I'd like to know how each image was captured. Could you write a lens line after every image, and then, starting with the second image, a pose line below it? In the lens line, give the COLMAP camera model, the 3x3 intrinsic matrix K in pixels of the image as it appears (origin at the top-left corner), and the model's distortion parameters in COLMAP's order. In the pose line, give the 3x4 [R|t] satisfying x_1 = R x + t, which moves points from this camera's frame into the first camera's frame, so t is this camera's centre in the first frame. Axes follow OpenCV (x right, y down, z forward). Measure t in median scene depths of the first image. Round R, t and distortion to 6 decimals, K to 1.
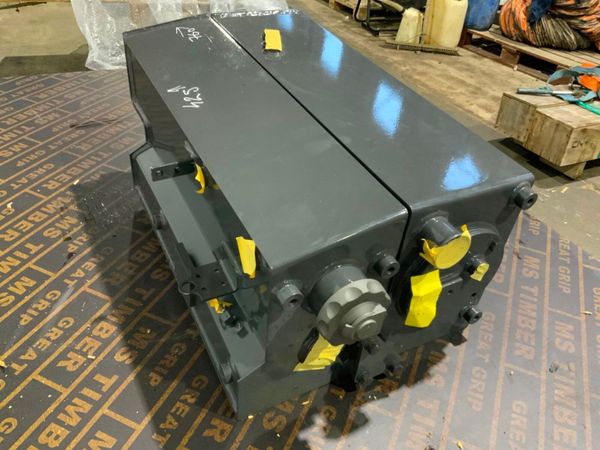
lens RADIAL K [[495.9, 0, 297.2], [0, 495.9, 226.7], [0, 0, 1]] dist [0.013105, -0.042777]
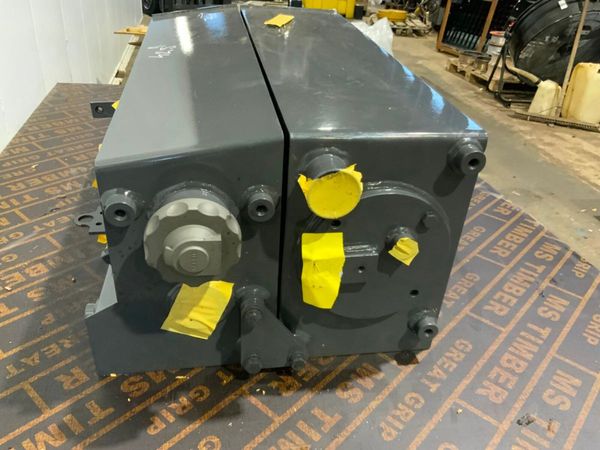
lens RADIAL K [[495.9, 0, 299.0], [0, 495.9, 225.9], [0, 0, 1]] dist [0.013105, -0.042777]
pose [[0.952637, 0.134302, -0.272847, 0.336180], [-0.174678, 0.976081, -0.129432, 0.147567], [0.248938, 0.170962, 0.953311, 0.166037]]
